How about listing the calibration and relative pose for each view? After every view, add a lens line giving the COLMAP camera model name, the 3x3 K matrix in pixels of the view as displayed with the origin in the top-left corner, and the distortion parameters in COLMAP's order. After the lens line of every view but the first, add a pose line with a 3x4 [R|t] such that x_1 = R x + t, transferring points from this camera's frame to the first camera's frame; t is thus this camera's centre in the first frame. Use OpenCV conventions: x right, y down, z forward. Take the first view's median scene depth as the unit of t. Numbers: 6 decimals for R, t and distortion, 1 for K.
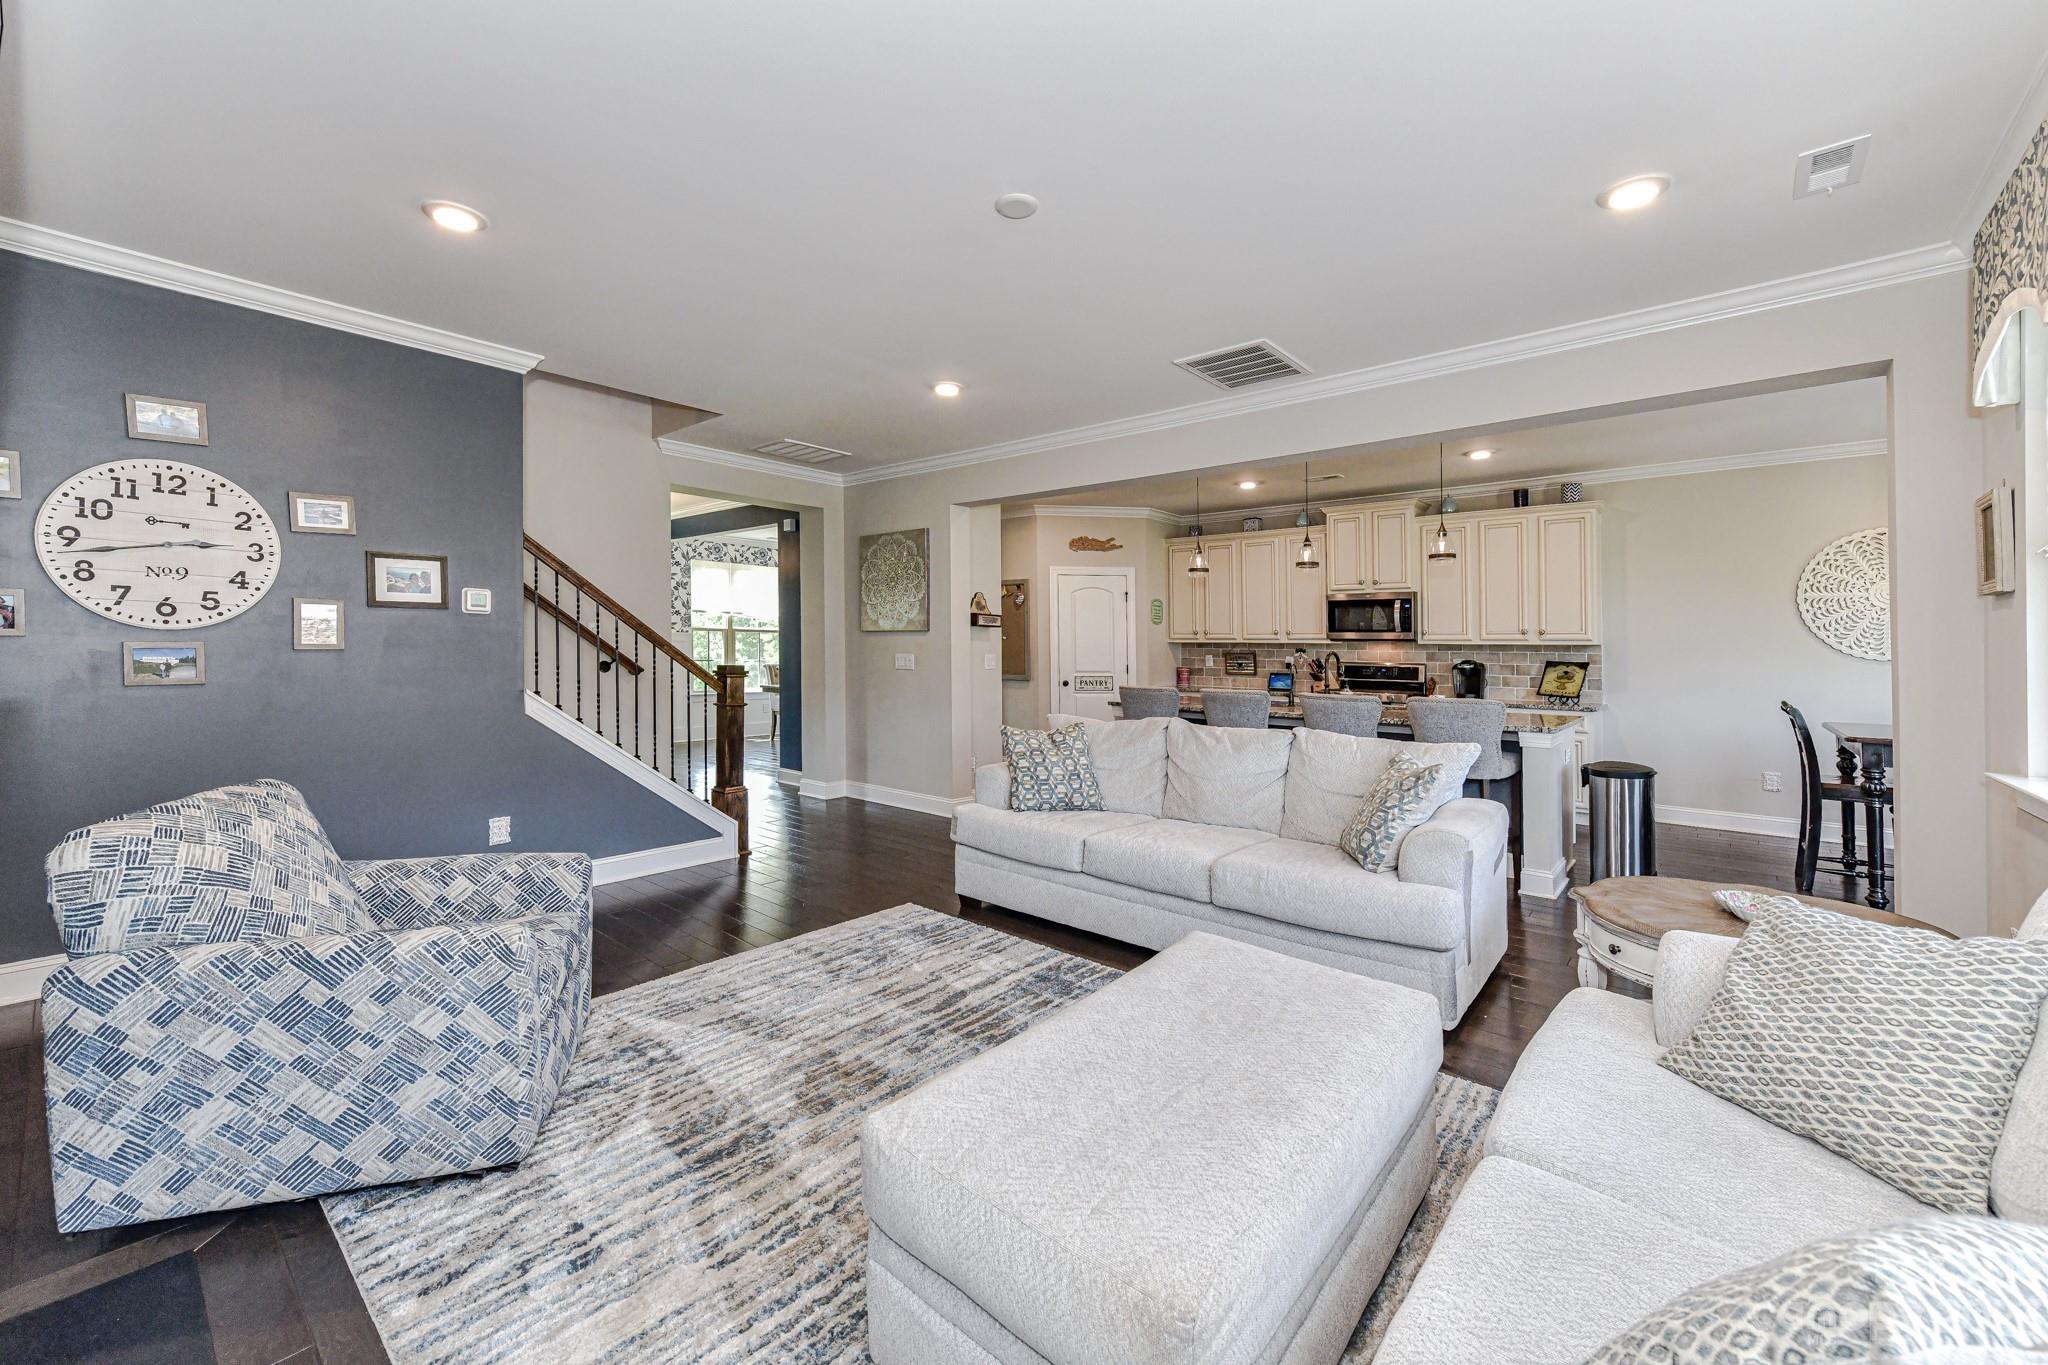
lens RADIAL K [[823.5, 0, 1017.7], [0, 823.5, 624.1], [0, 0, 1]] dist [0.002316, -0.000822]
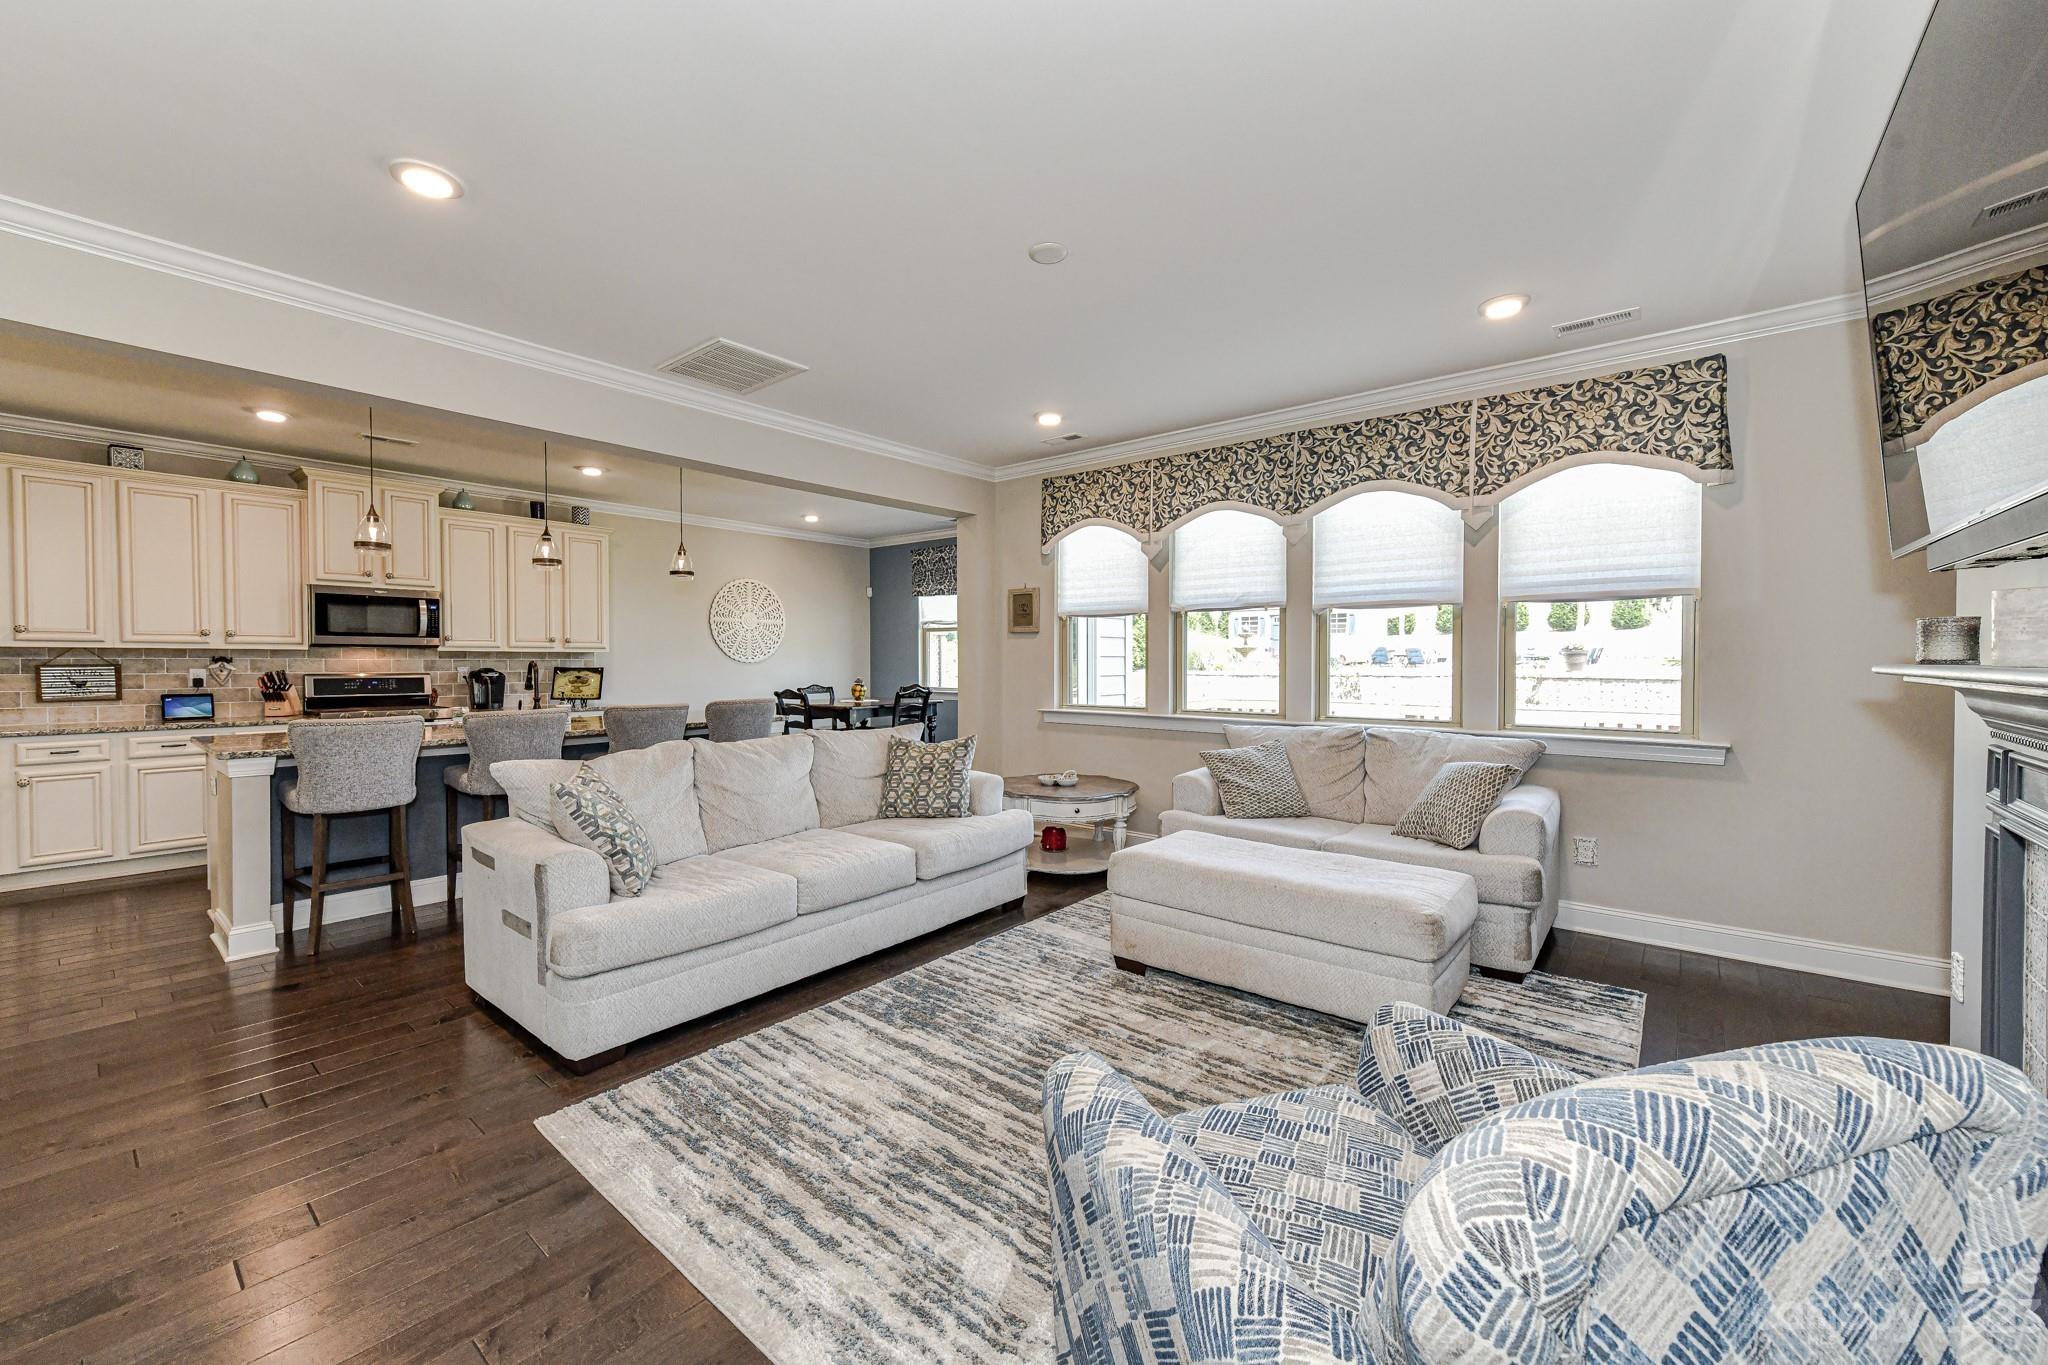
lens RADIAL K [[801.9, 0, 1022.7], [0, 801.9, 672.8], [0, 0, 1]] dist [0.000166, -0.000622]
pose [[-0.031950, -0.027617, 0.999108, -0.402873], [-0.030842, 0.999169, 0.026632, 0.005224], [-0.999014, -0.029964, -0.032775, 0.405410]]
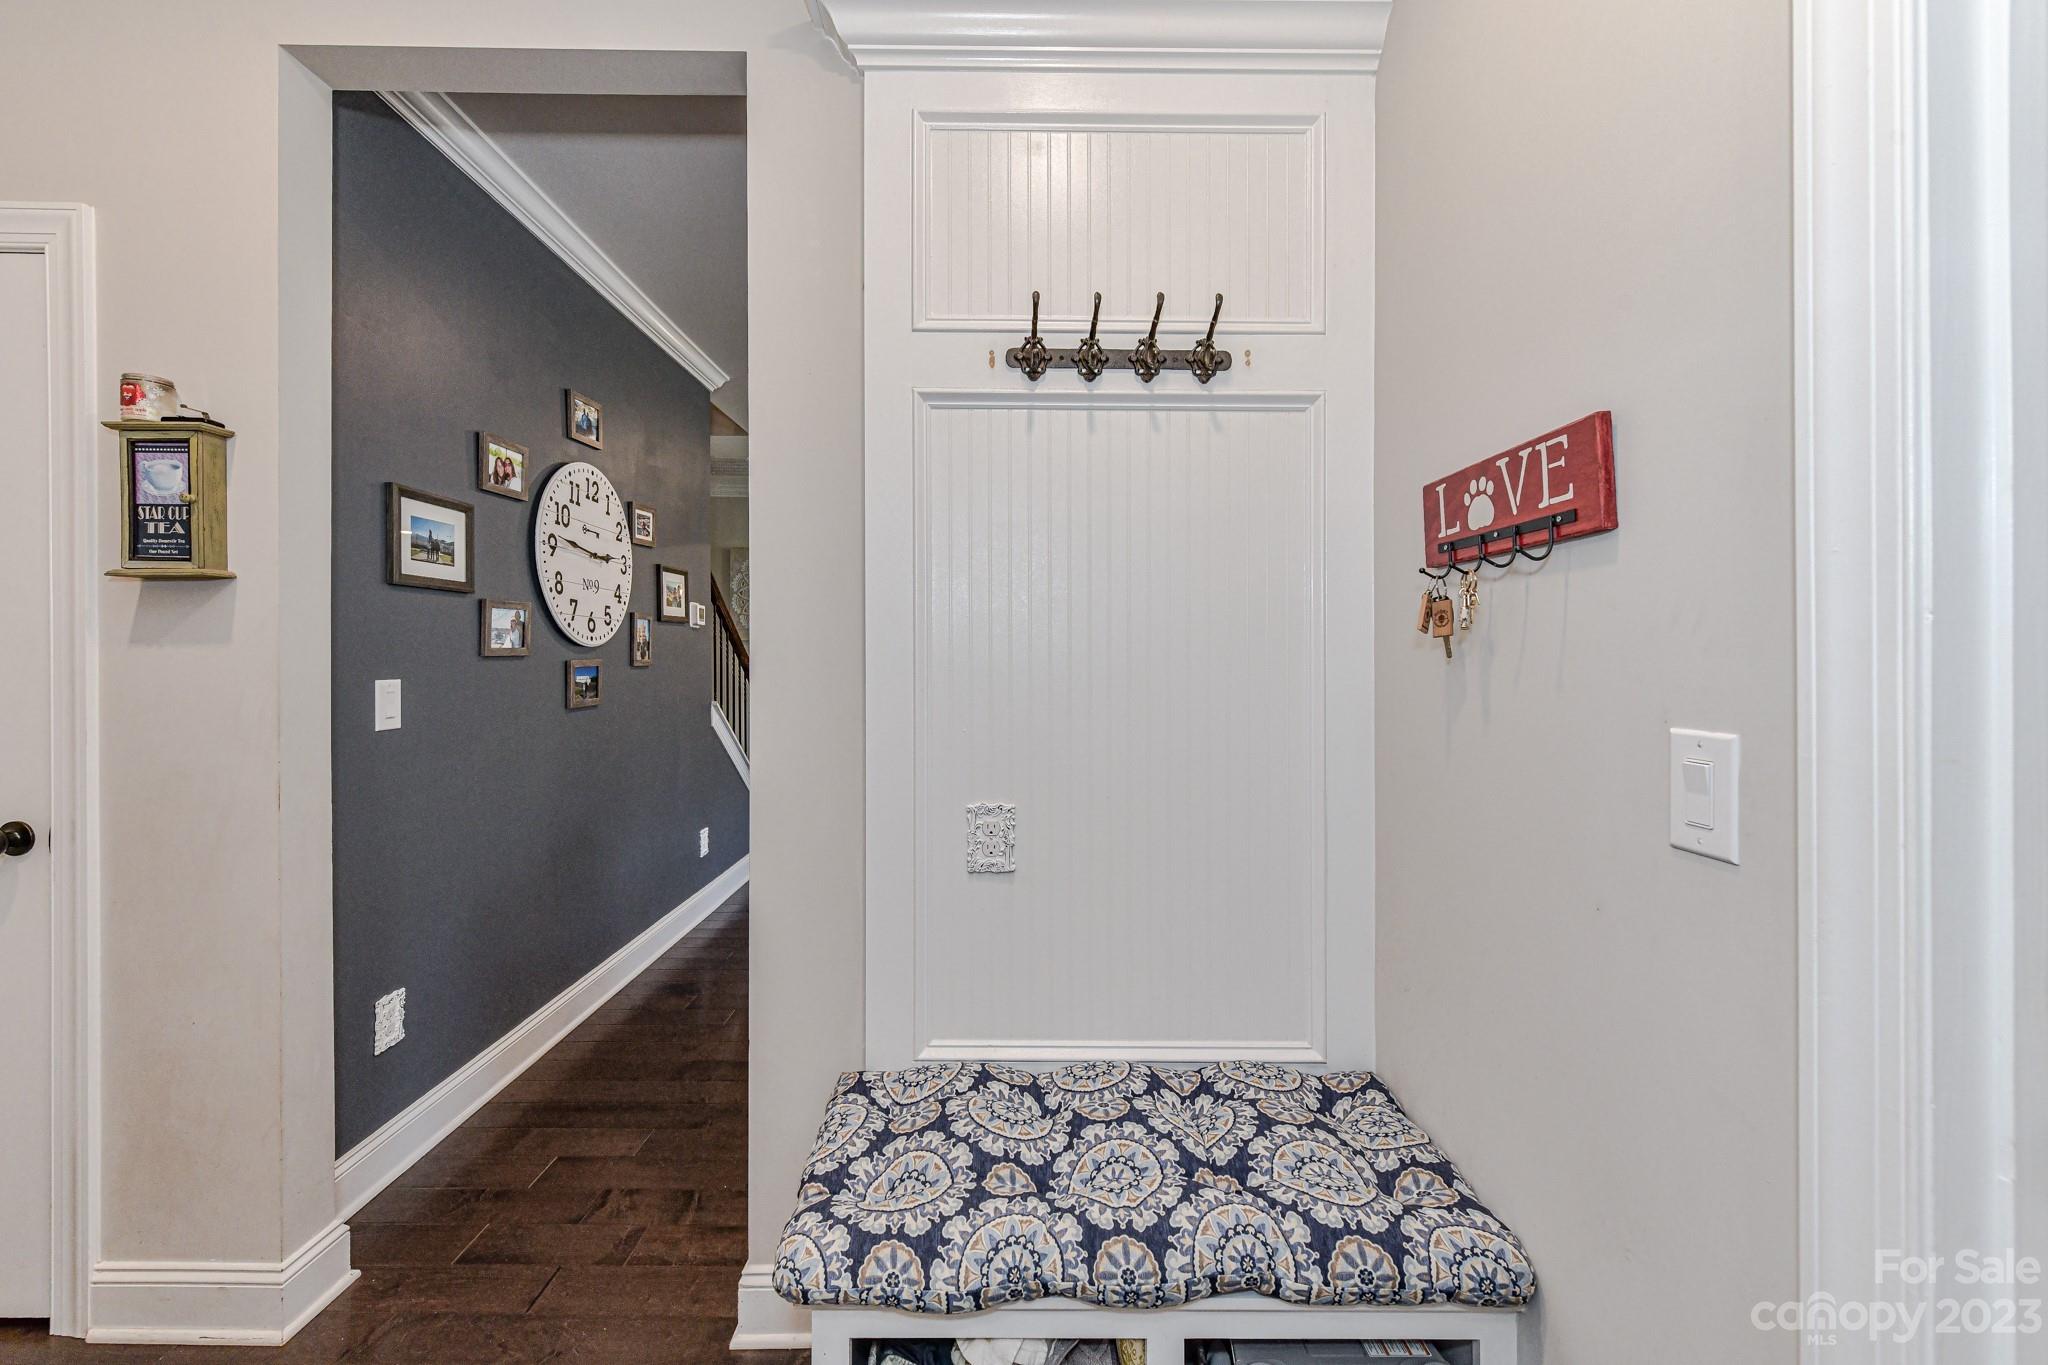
lens RADIAL K [[821.4, 0, 1021.1], [0, 821.4, 657.2], [0, 0, 1]] dist [0.000133, -0.000069]
pose [[0.745458, -0.008062, 0.666503, -0.575502], [-0.018650, 0.999283, 0.032947, -0.009079], [-0.666291, -0.036991, 0.744774, -0.013933]]
